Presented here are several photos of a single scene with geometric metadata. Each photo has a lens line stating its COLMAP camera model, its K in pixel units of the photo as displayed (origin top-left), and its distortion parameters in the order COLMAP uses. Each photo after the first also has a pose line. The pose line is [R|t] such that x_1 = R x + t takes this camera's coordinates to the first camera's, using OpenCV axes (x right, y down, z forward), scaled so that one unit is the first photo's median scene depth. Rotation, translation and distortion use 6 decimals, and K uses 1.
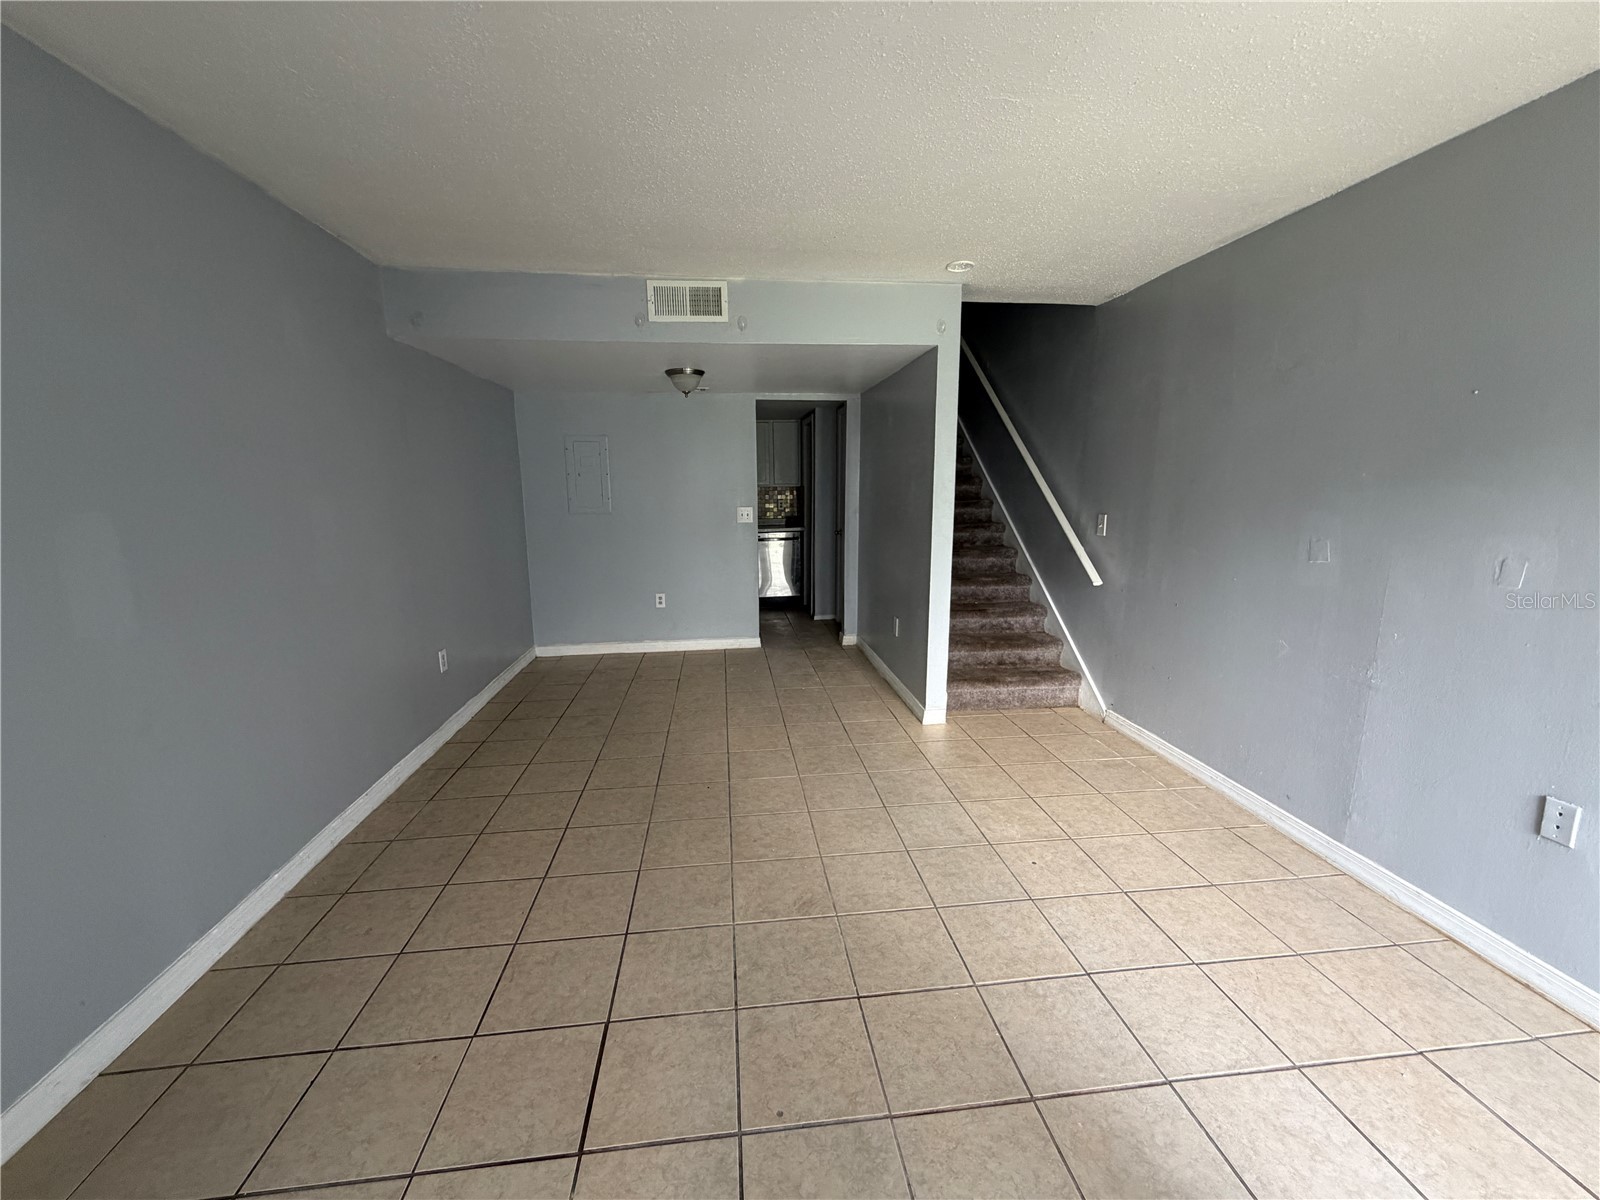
lens RADIAL K [[638.4, 0, 798.6], [0, 638.4, 600.7], [0, 0, 1]] dist [0.002718, 0.000069]
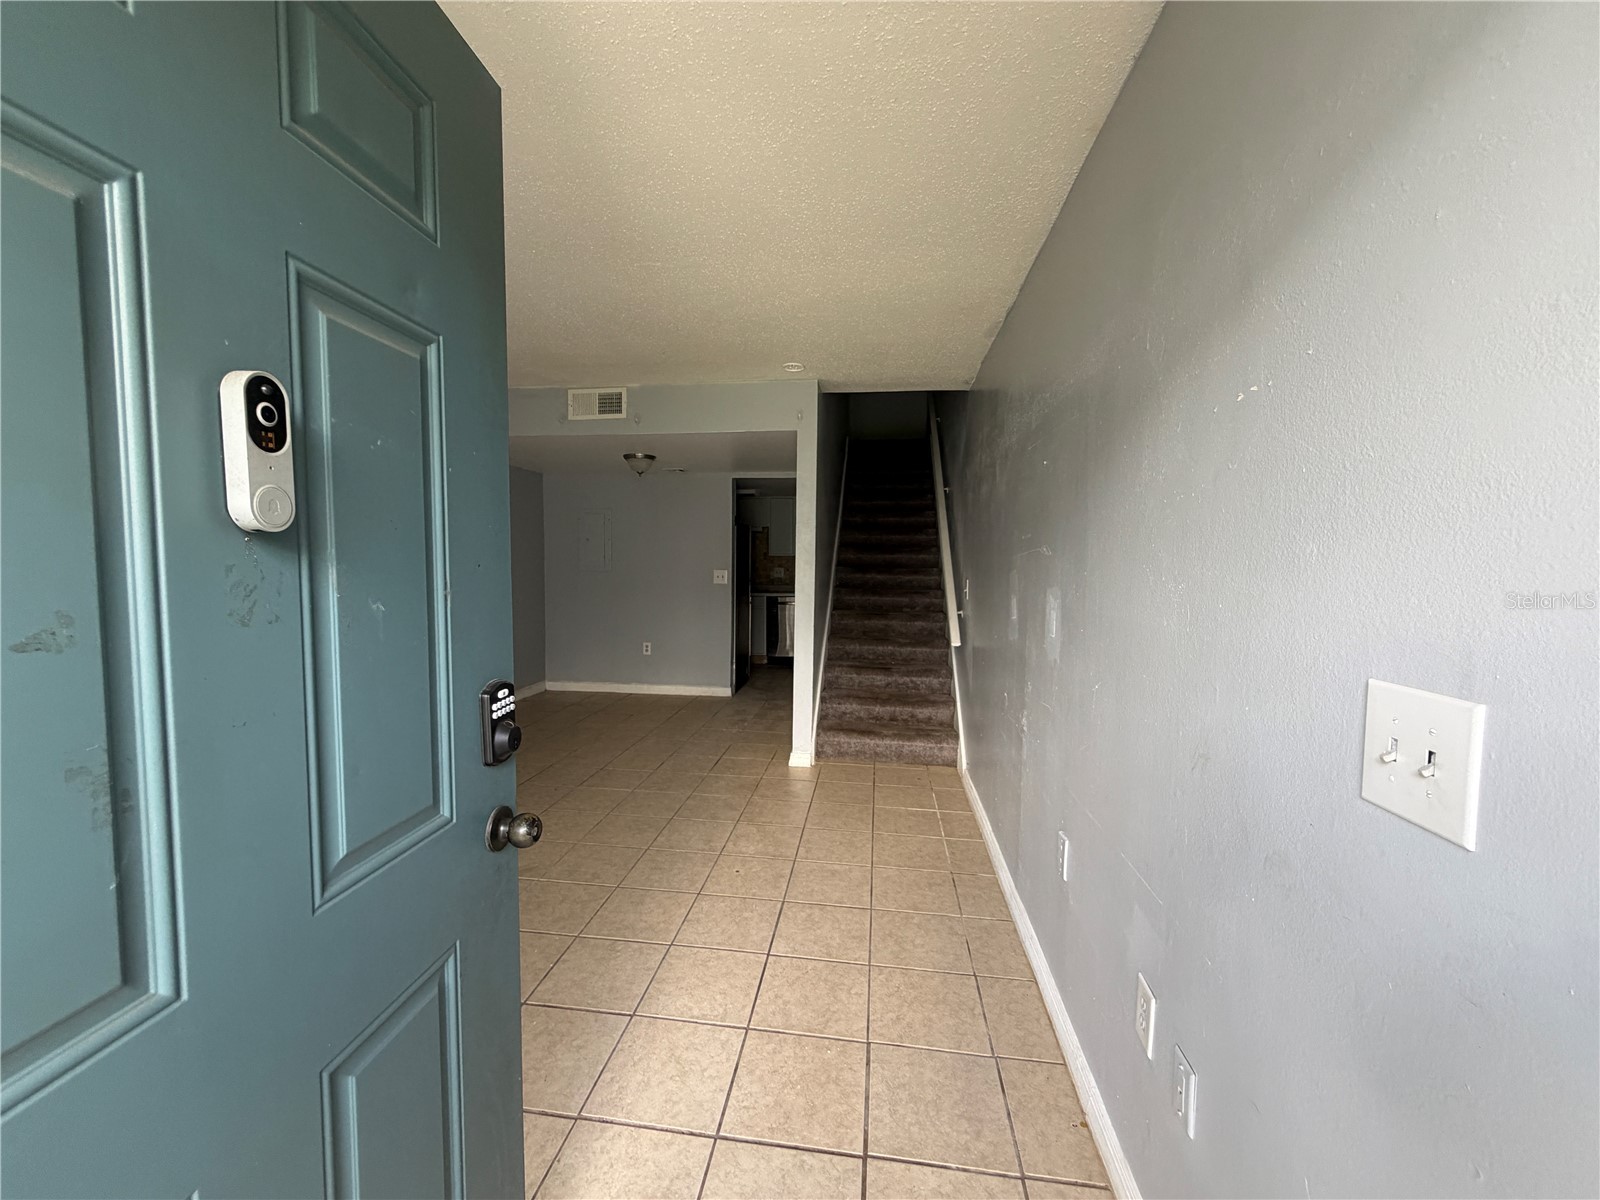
lens RADIAL K [[638.4, 0, 796.2], [0, 638.4, 600.4], [0, 0, 1]] dist [0.002718, 0.000069]
pose [[0.968710, 0.034208, -0.245828, 0.436186], [-0.062971, 0.991922, -0.110114, 0.031431], [0.240076, 0.122149, 0.963039, -0.073403]]
